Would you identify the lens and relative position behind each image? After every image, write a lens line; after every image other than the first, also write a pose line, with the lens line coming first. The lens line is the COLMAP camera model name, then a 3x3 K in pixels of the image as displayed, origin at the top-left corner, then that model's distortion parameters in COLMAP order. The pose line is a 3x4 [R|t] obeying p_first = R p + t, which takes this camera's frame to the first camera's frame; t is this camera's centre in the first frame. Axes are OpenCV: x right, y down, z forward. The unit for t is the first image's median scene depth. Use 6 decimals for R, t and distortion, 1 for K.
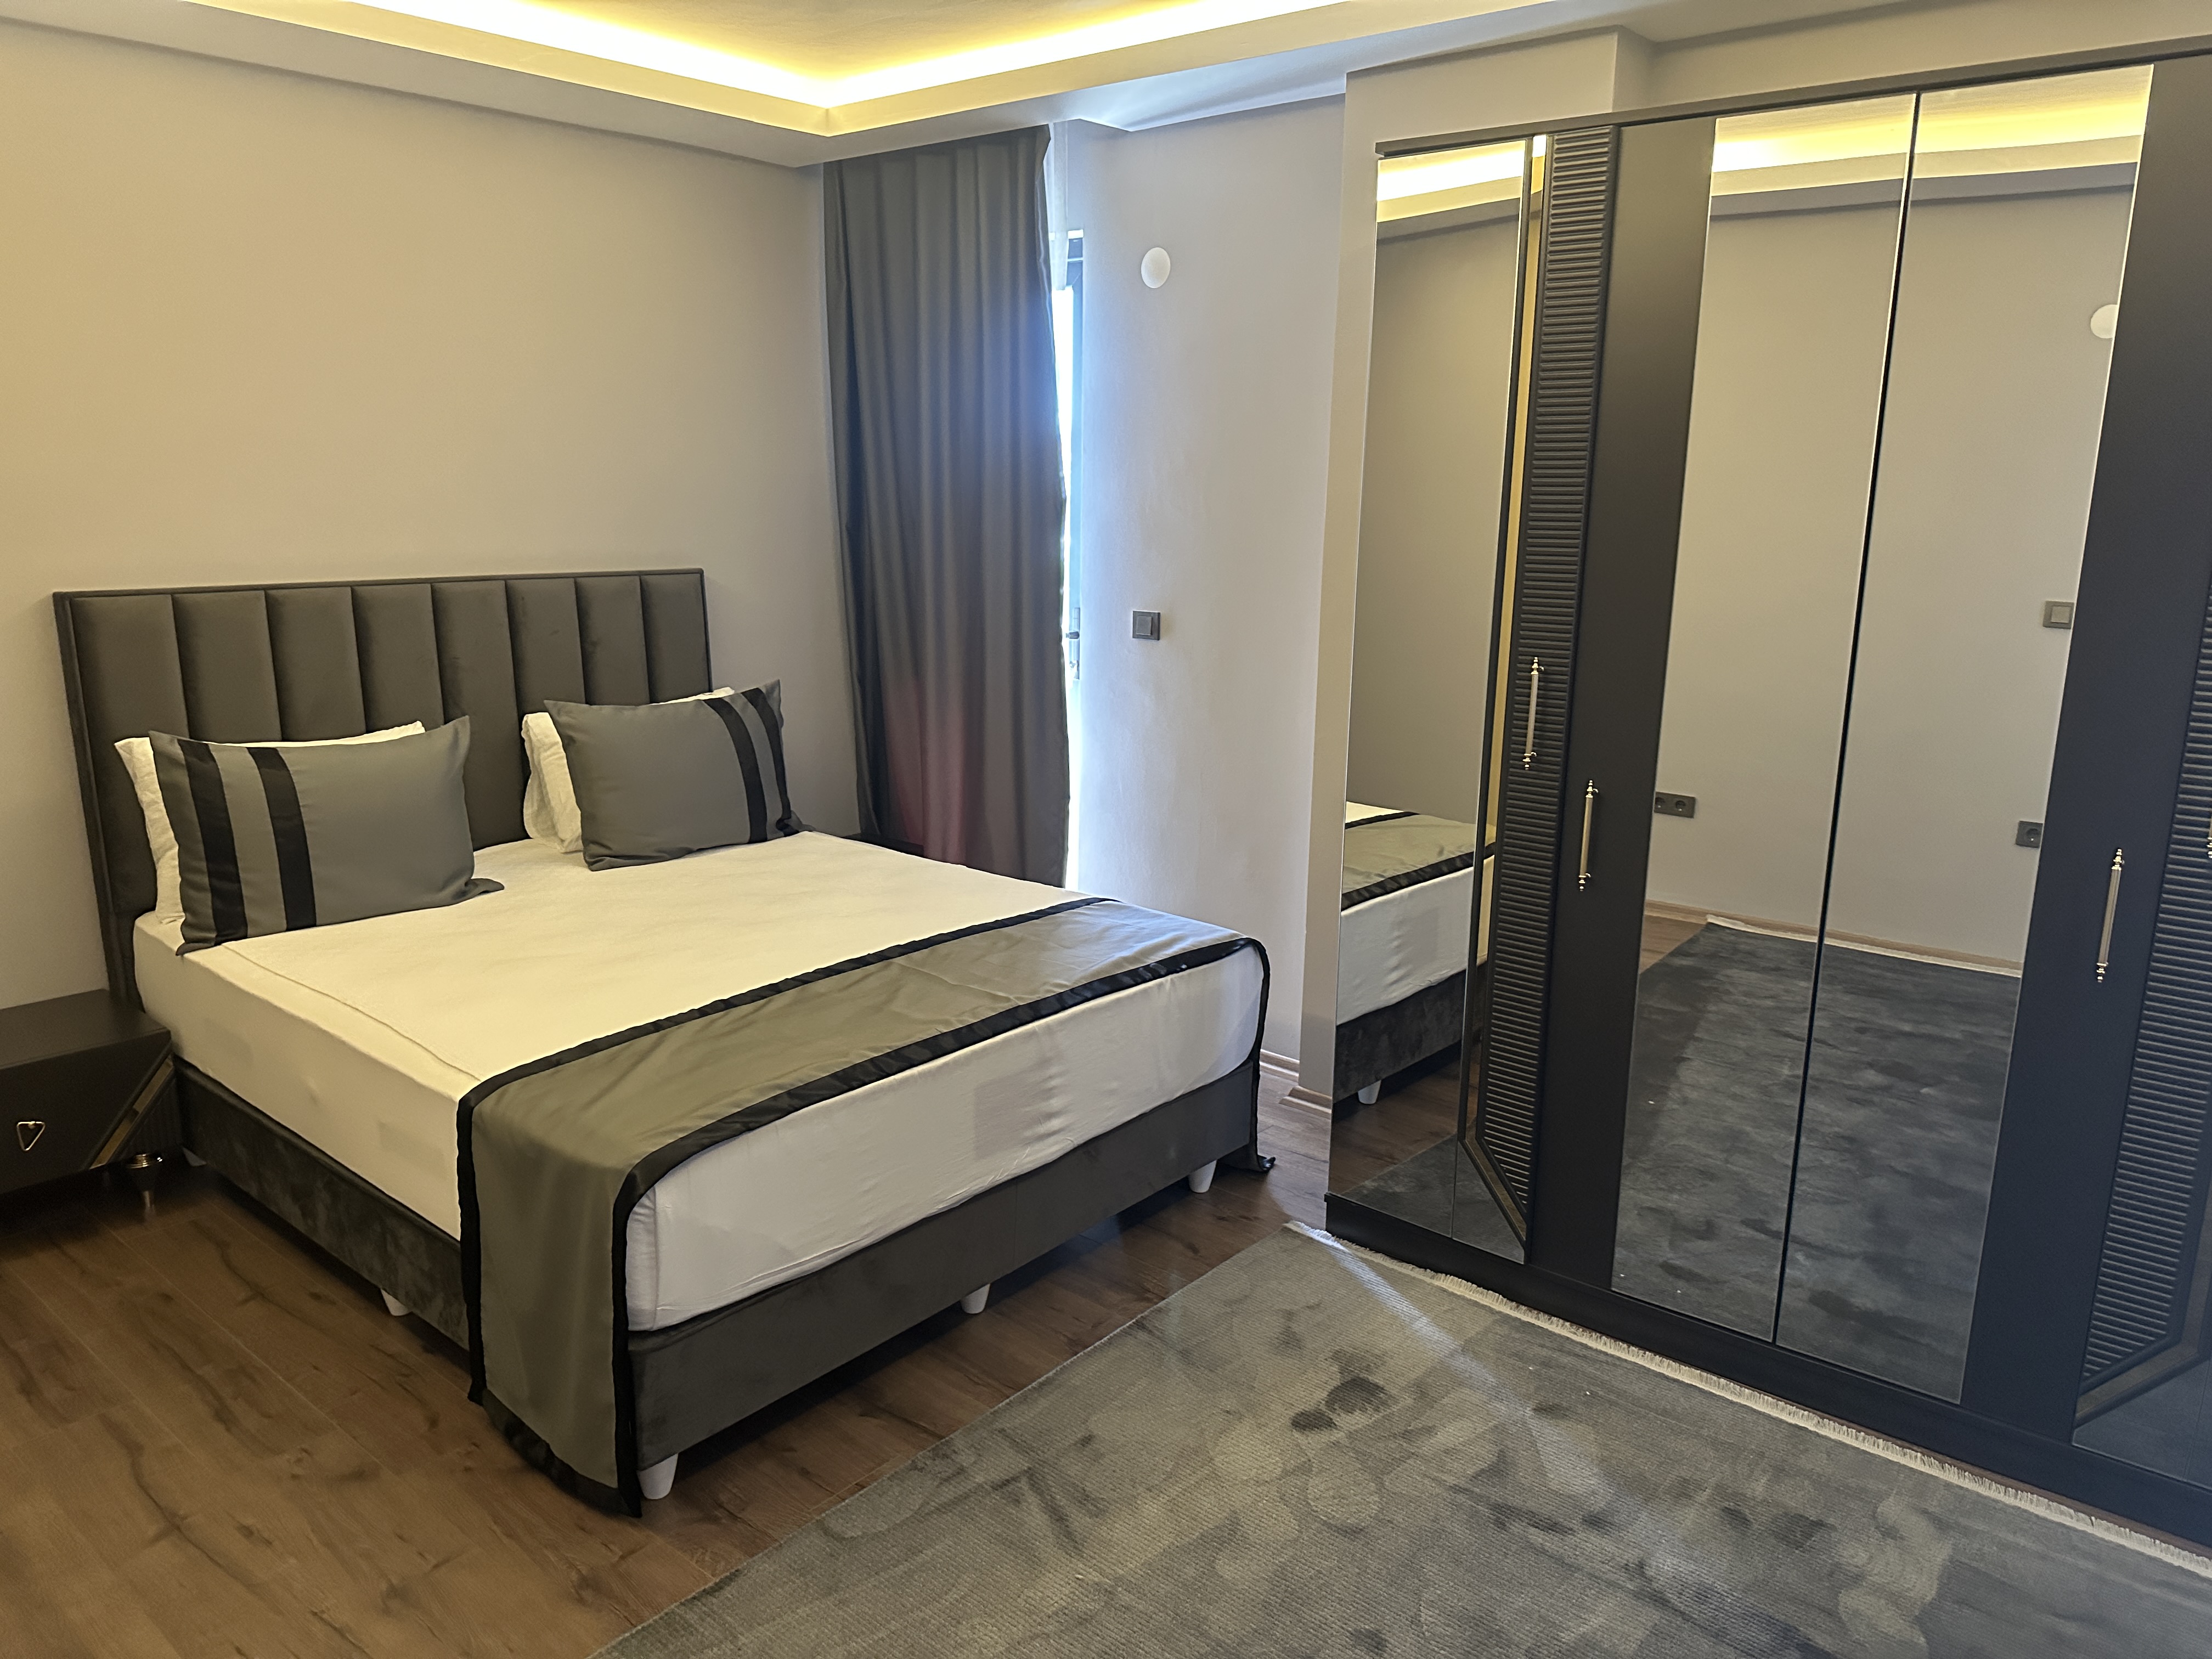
lens RADIAL K [[1546.5, 0, 1106.0], [0, 1546.5, 829.5], [0, 0, 1]] dist [0.162502, -0.357142]
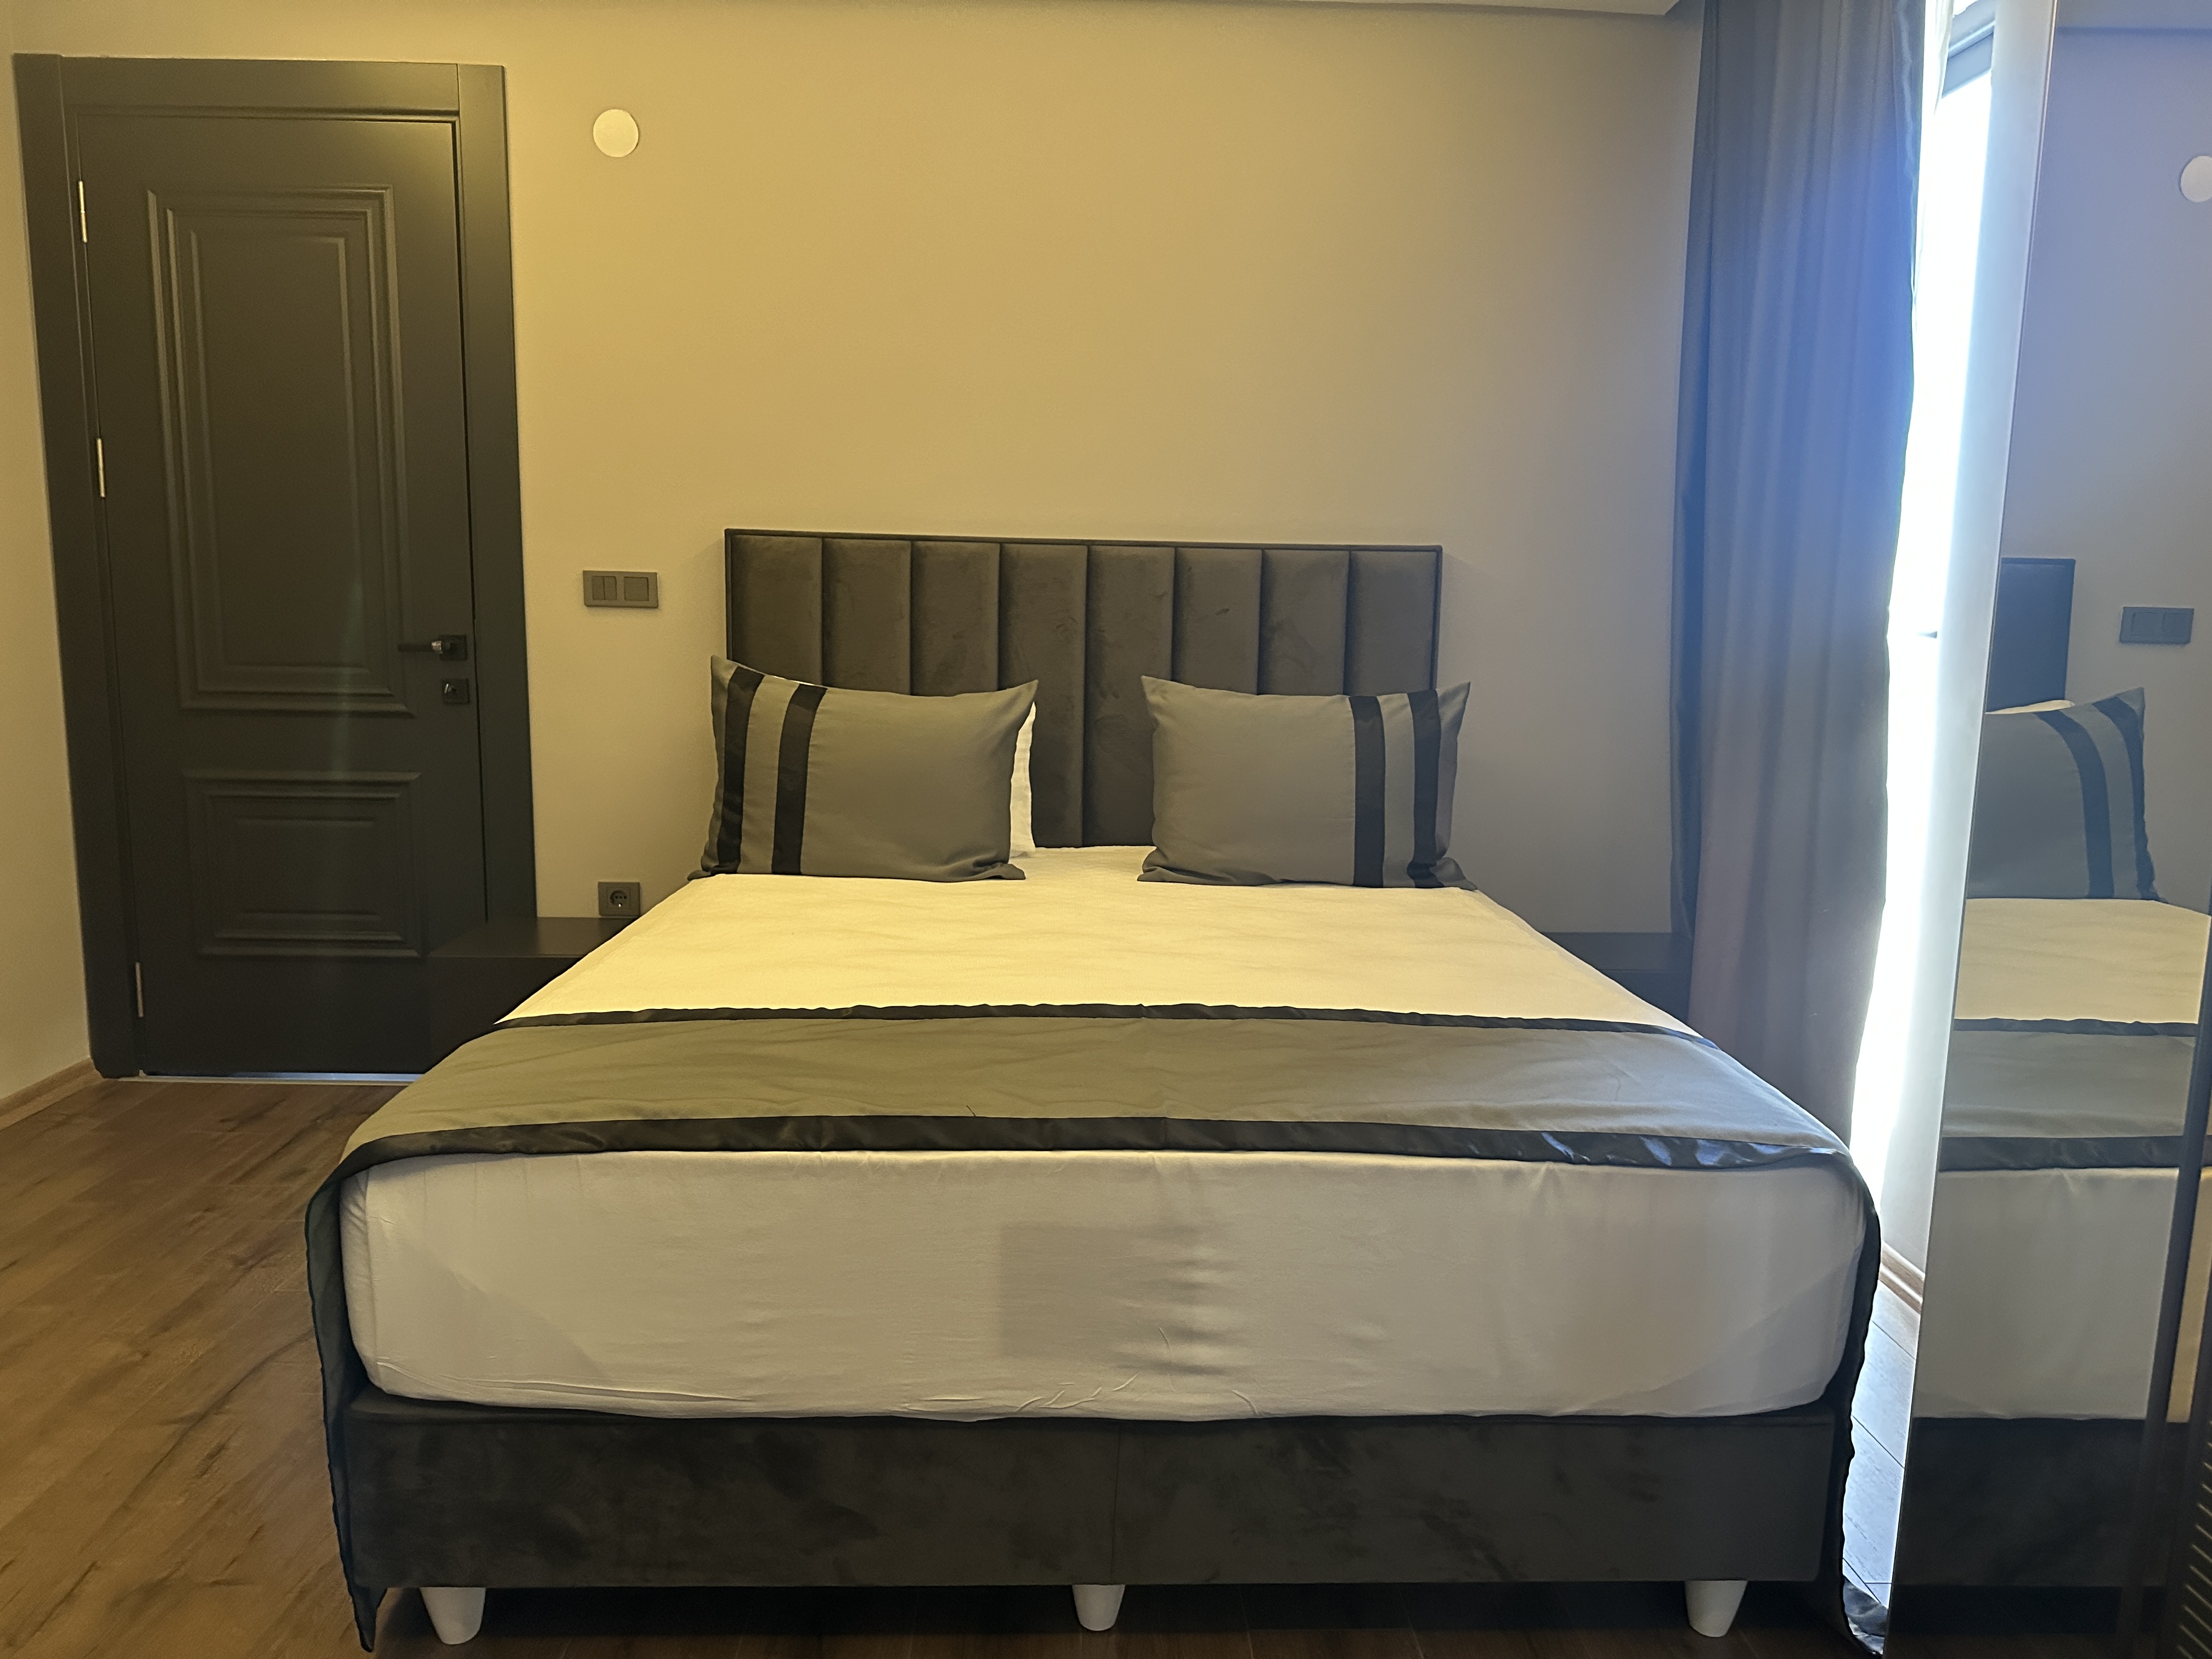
lens RADIAL K [[1546.5, 0, 1106.0], [0, 1546.5, 829.5], [0, 0, 1]] dist [0.162502, -0.357142]
pose [[0.675570, 0.106540, -0.729558, 0.292733], [-0.172816, 0.984821, -0.016211, 0.019295], [0.716757, 0.137031, 0.683727, 0.507769]]
